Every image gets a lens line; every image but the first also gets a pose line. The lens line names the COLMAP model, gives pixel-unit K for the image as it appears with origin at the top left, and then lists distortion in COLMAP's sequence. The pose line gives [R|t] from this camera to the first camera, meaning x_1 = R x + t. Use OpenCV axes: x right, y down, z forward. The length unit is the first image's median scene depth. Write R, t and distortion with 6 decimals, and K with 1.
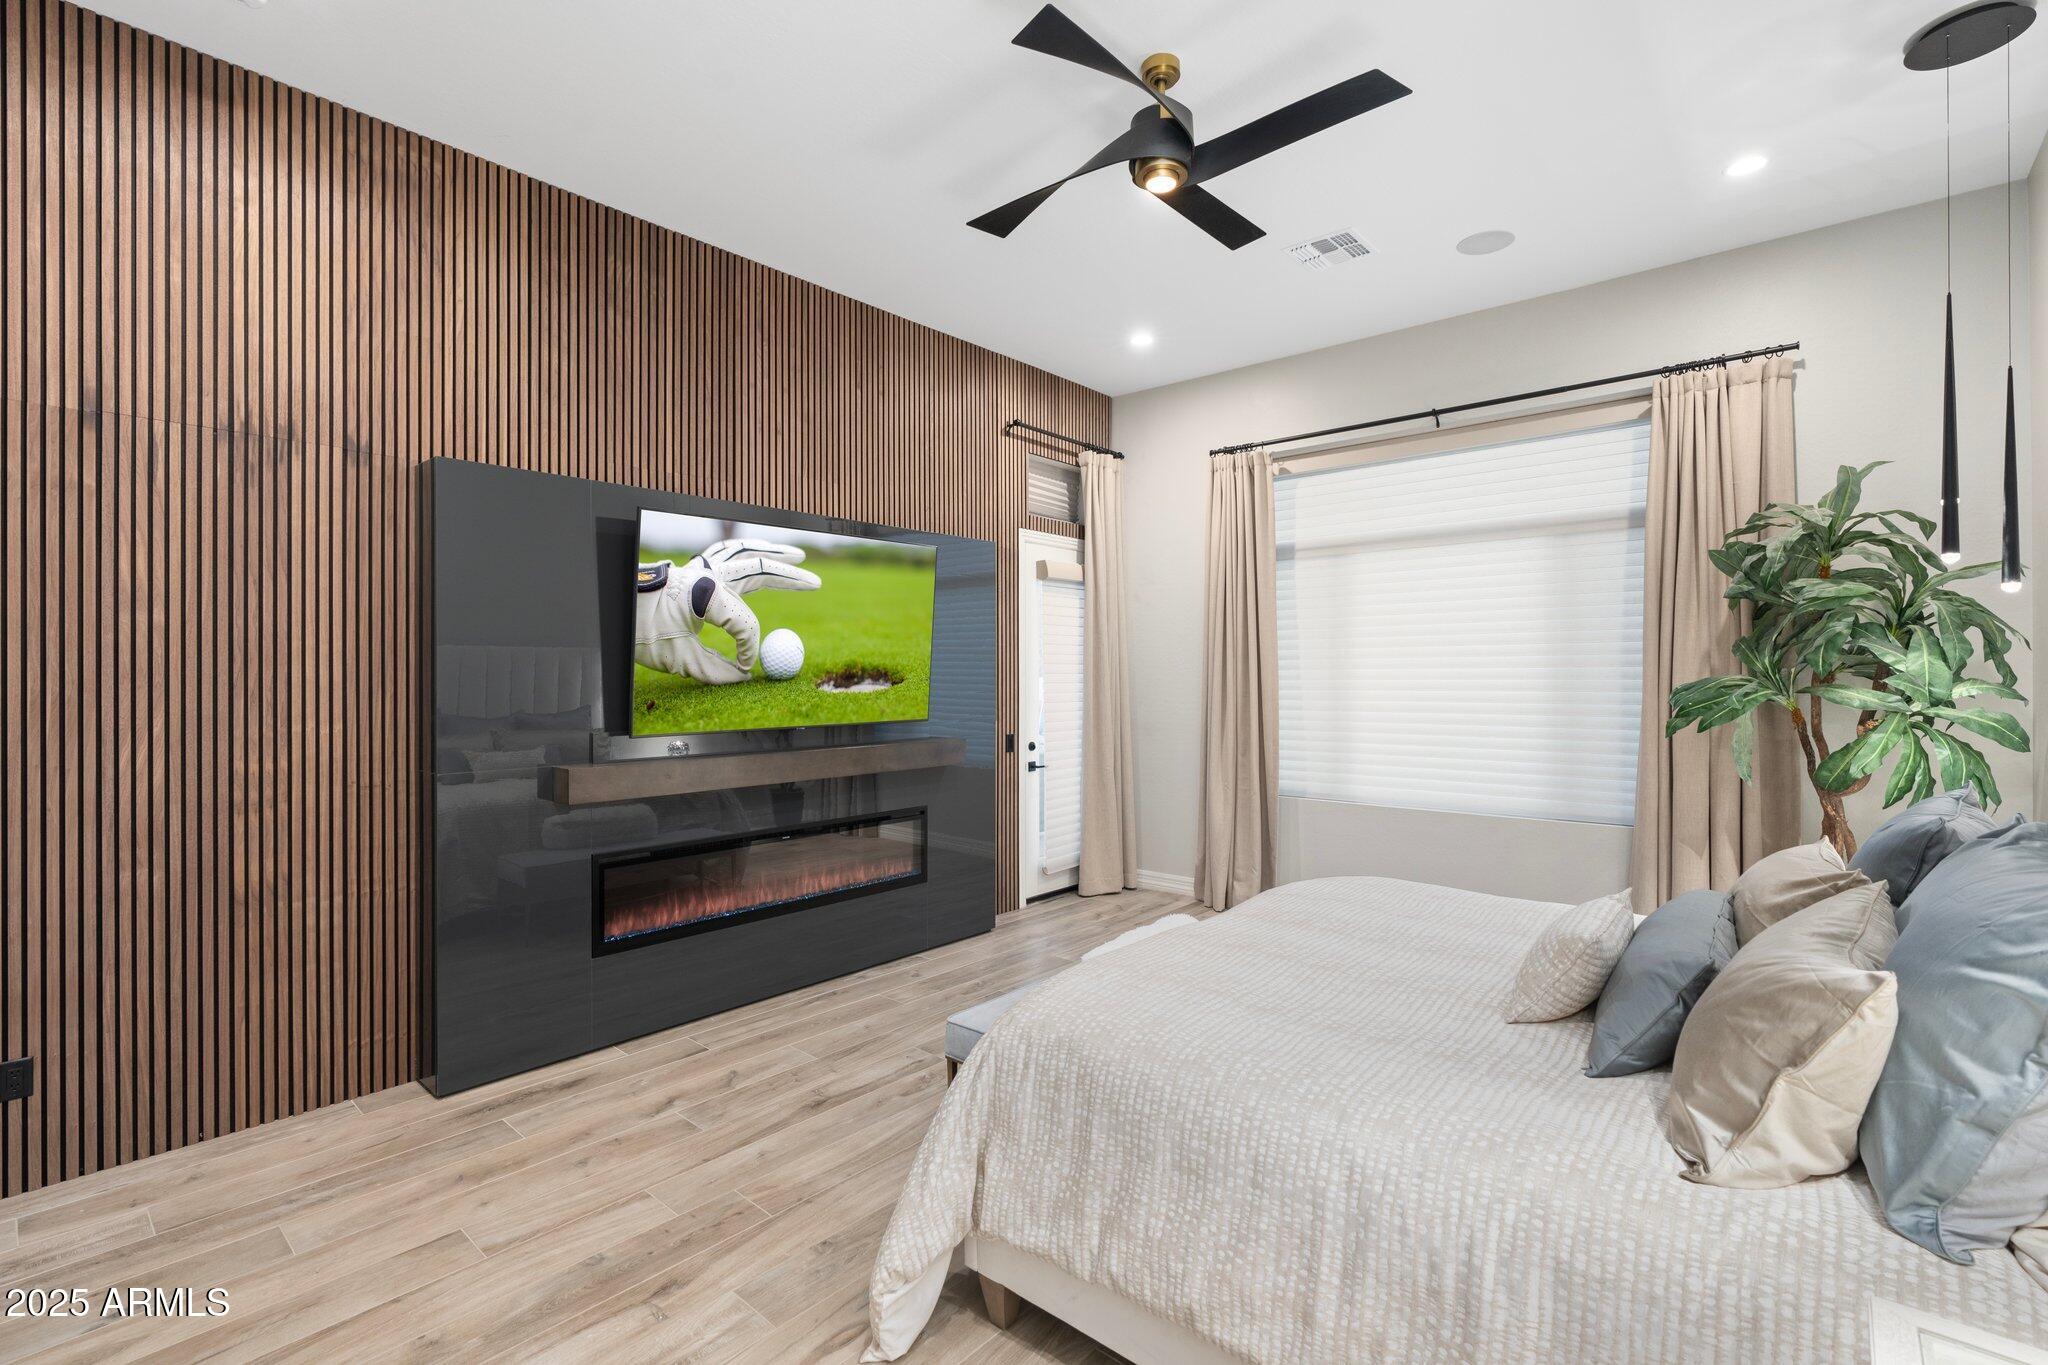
lens RADIAL K [[926.3, 0, 1015.4], [0, 926.3, 673.0], [0, 0, 1]] dist [-0.012551, 0.004242]
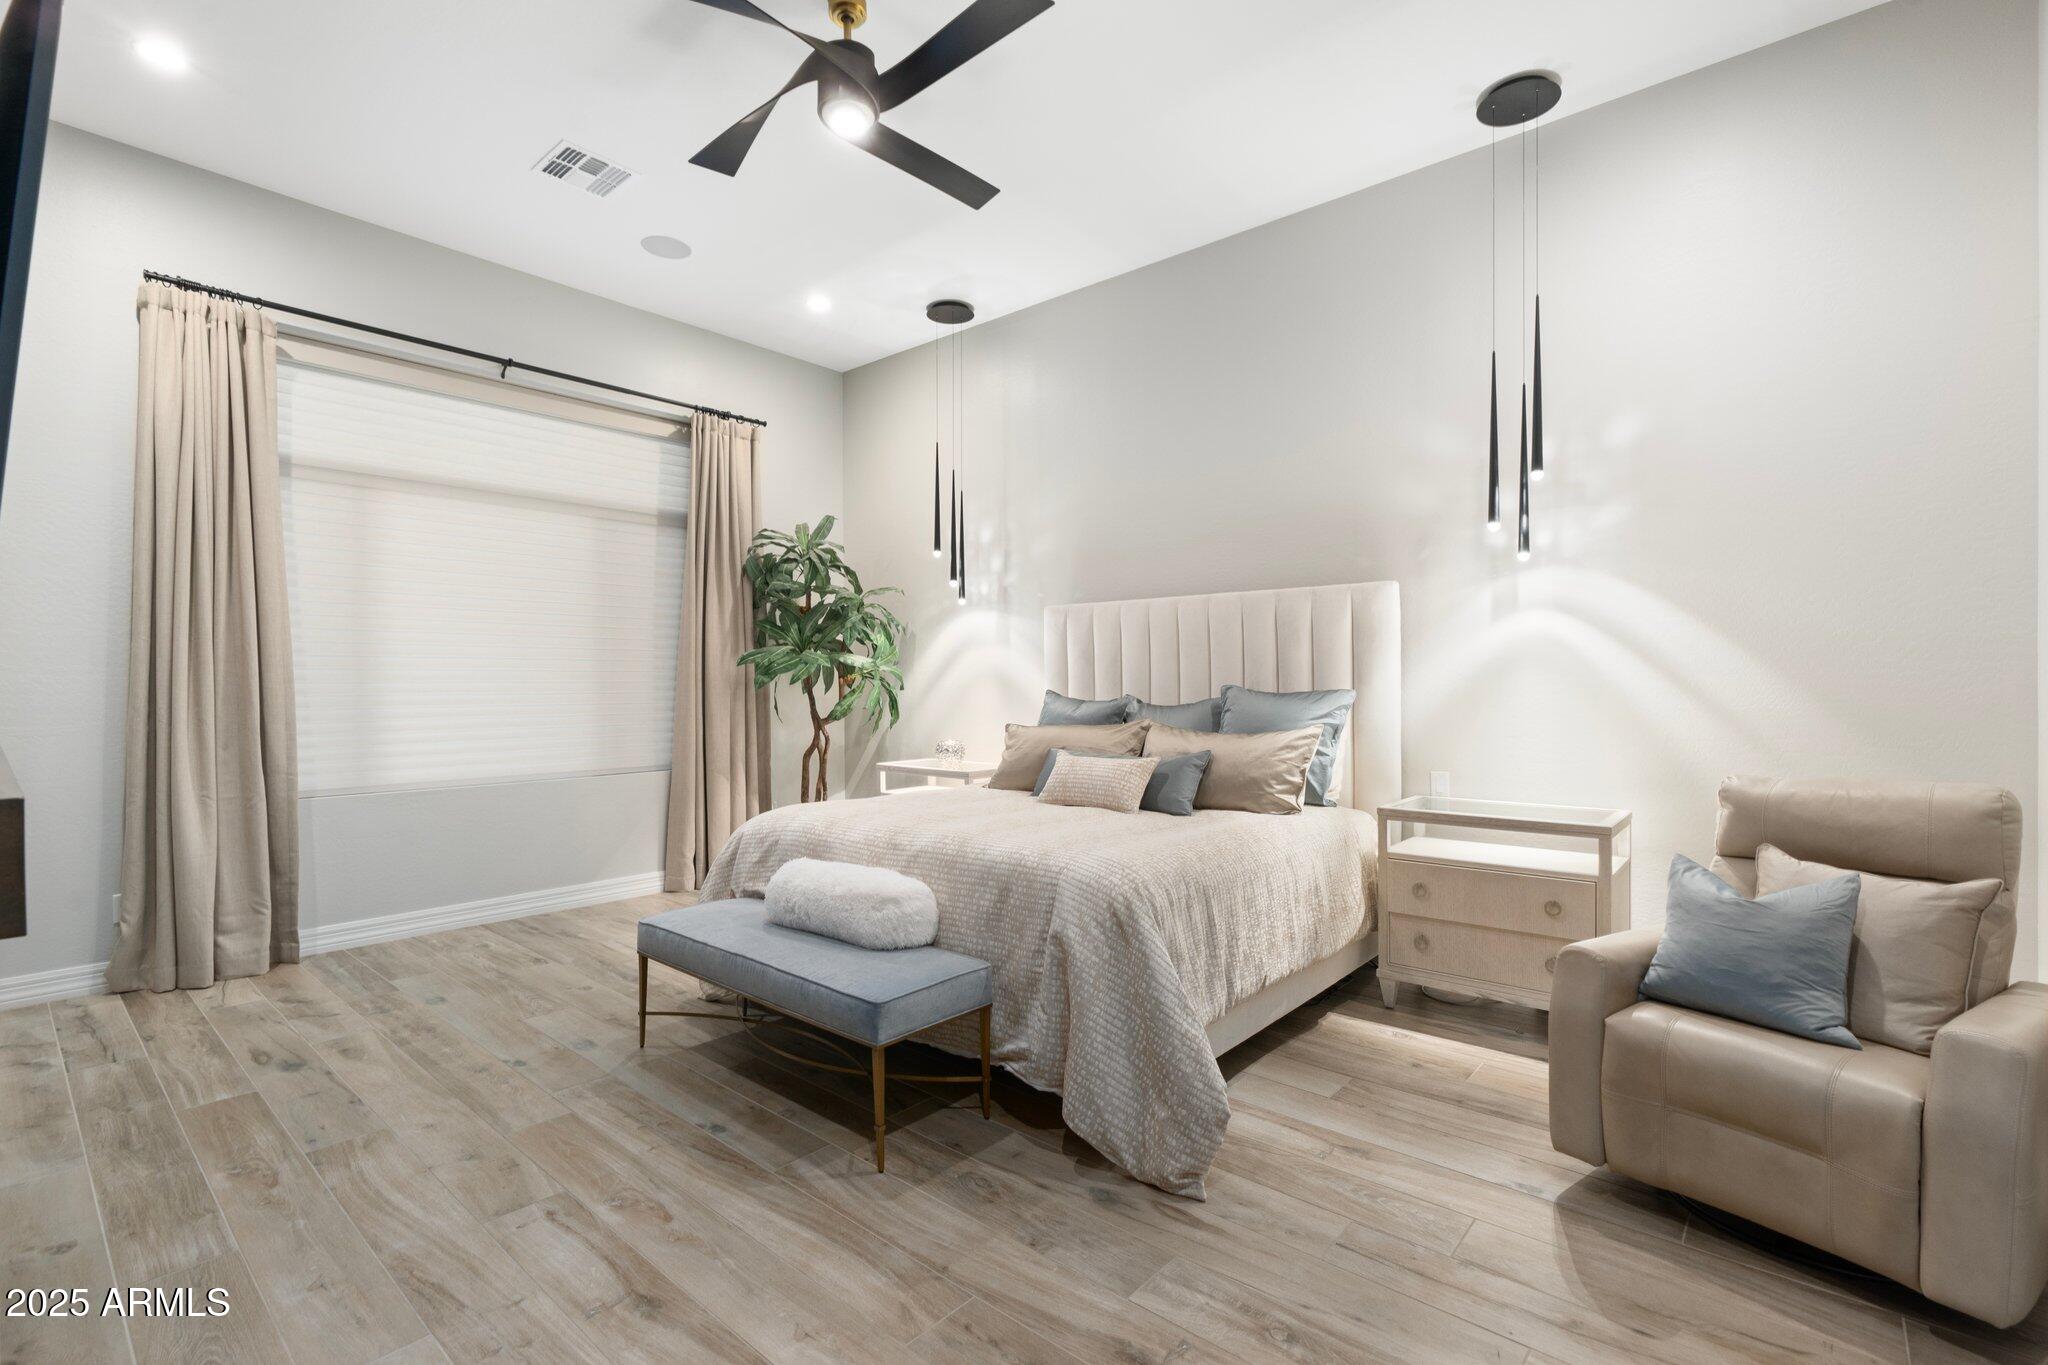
lens RADIAL K [[926.3, 0, 1026.9], [0, 926.3, 690.5], [0, 0, 1]] dist [-0.012551, 0.004242]
pose [[-0.020104, -0.004642, 0.999787, -0.652164], [-0.001095, 0.999989, 0.004621, 0.063450], [-0.999797, -0.001001, -0.020109, 0.631758]]
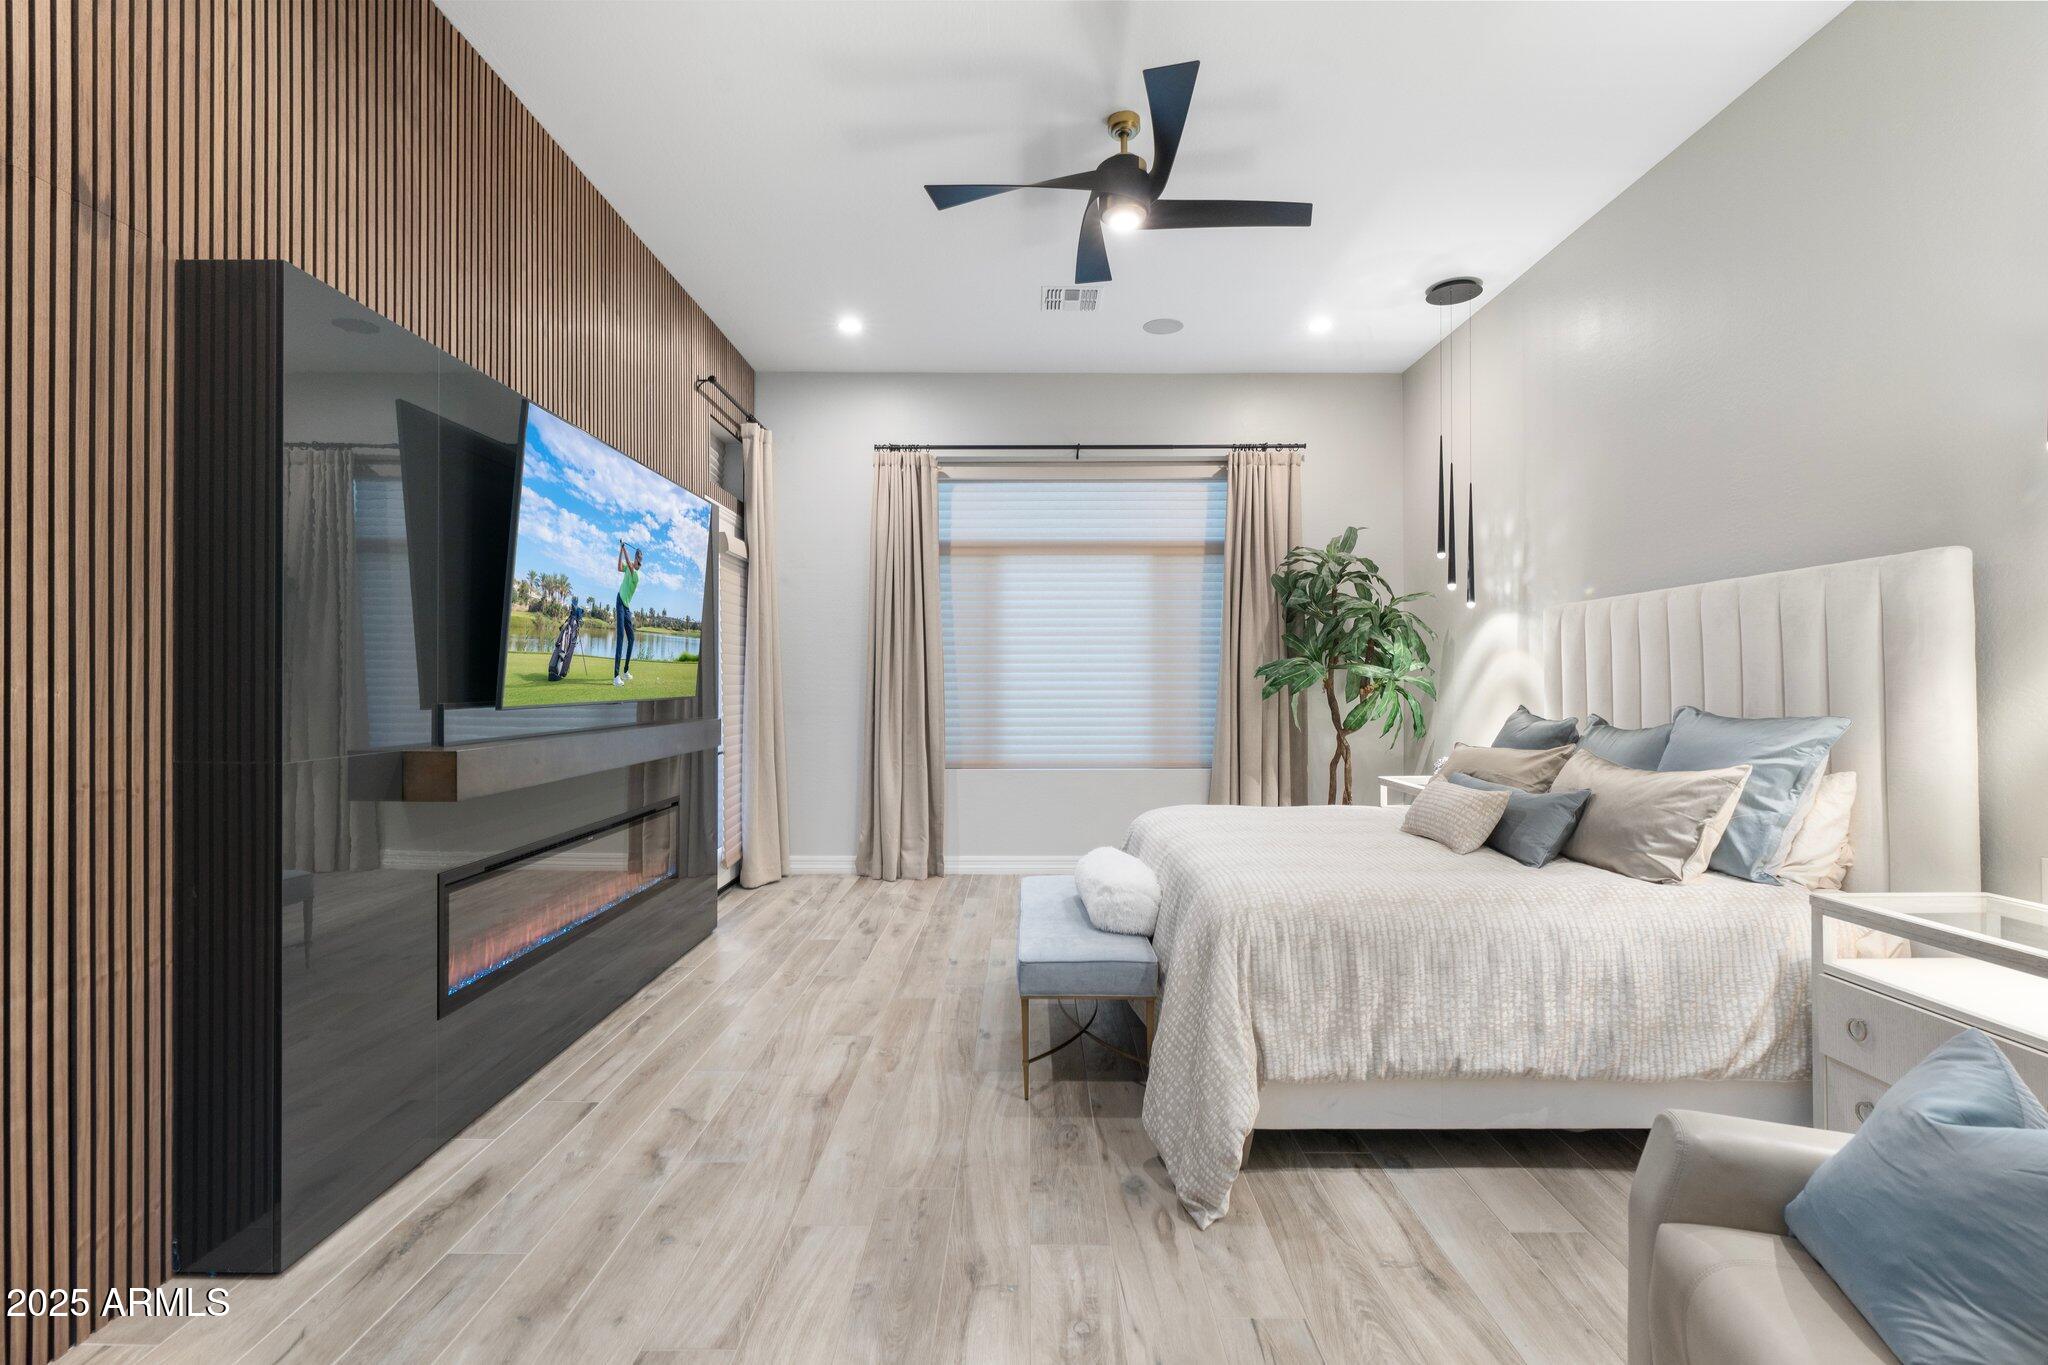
lens RADIAL K [[926.3, 0, 1020.8], [0, 926.3, 683.1], [0, 0, 1]] dist [-0.012551, 0.004242]
pose [[0.749962, 0.002487, 0.661477, -0.547683], [-0.003683, 0.999993, 0.000415, 0.043828], [-0.661471, -0.002748, 0.749966, 0.157474]]
